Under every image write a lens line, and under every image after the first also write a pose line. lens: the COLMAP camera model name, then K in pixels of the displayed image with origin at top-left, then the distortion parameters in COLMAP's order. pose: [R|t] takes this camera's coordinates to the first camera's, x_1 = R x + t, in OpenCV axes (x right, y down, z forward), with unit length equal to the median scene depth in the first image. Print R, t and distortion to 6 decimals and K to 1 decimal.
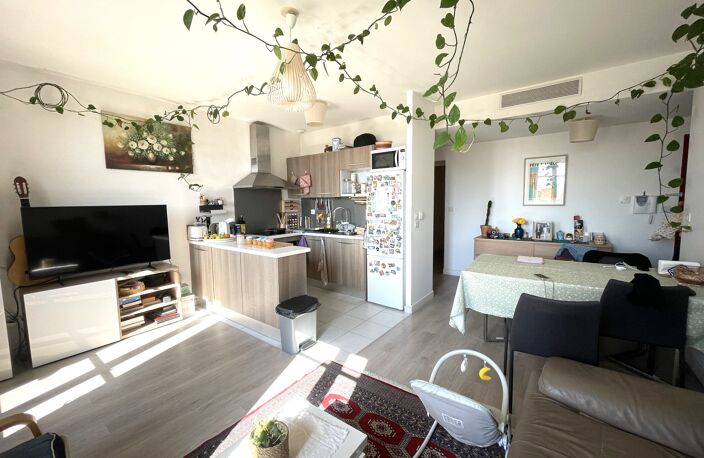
lens RADIAL K [[281.8, 0, 350.8], [0, 281.8, 226.6], [0, 0, 1]] dist [0.000873, 0.000112]
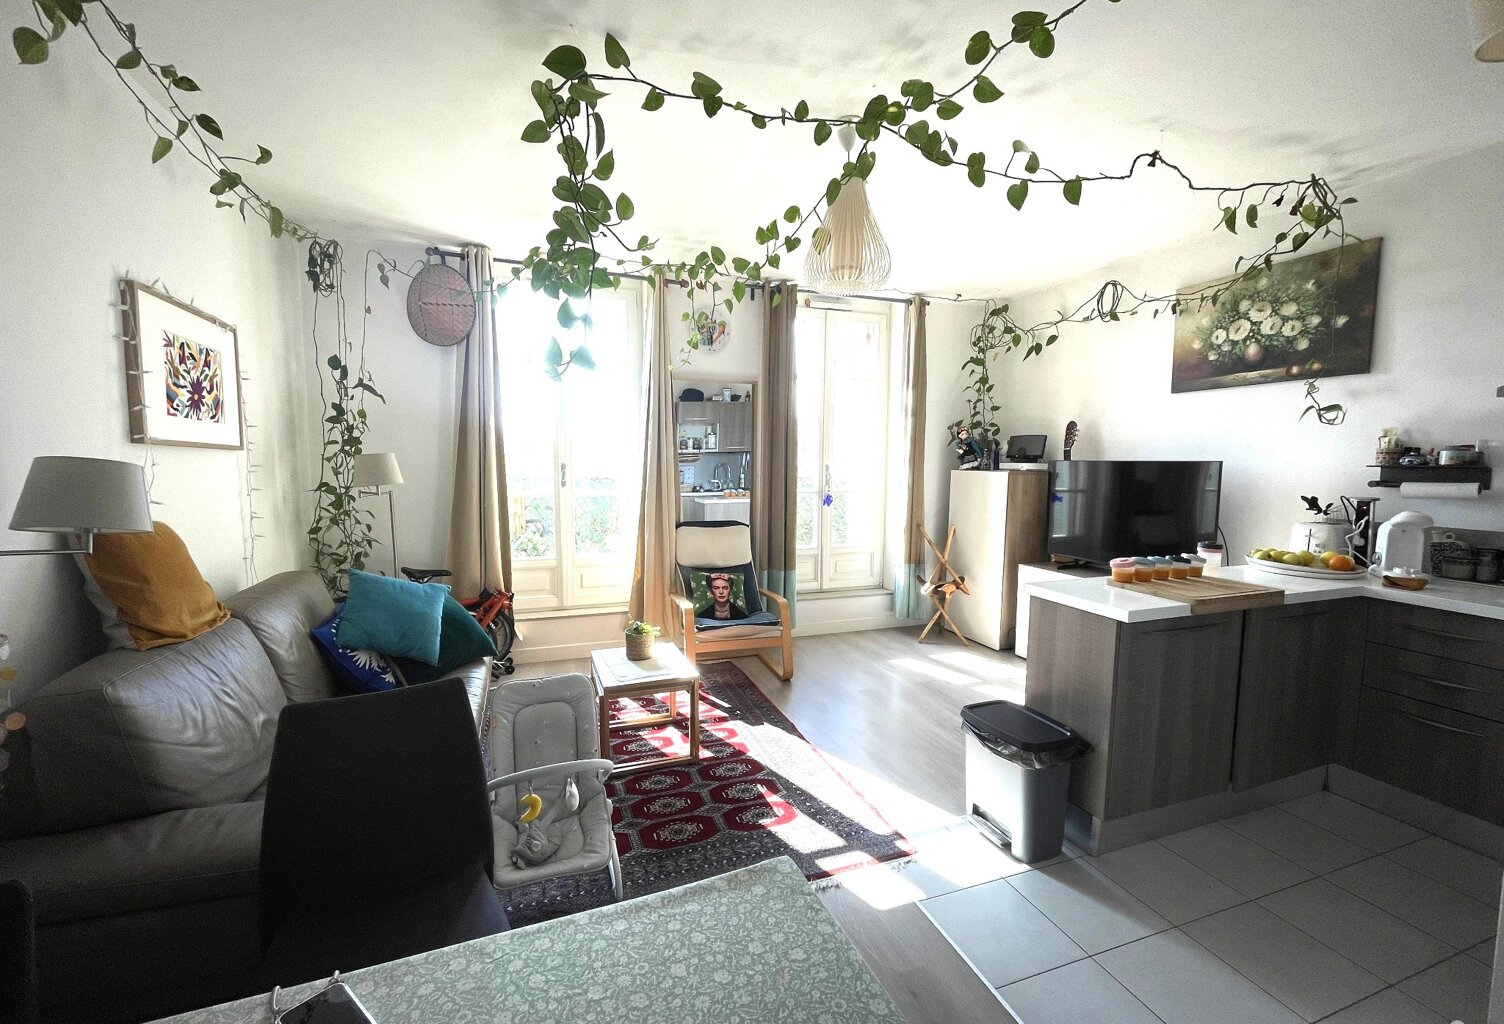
lens RADIAL K [[614.8, 0, 752.7], [0, 614.8, 514.6], [0, 0, 1]] dist [0.000246, -0.000013]
pose [[-0.541331, 0.084518, -0.836551, 0.555721], [-0.074235, 0.986245, 0.147680, -0.082359], [0.837526, 0.142045, -0.527611, 0.903760]]
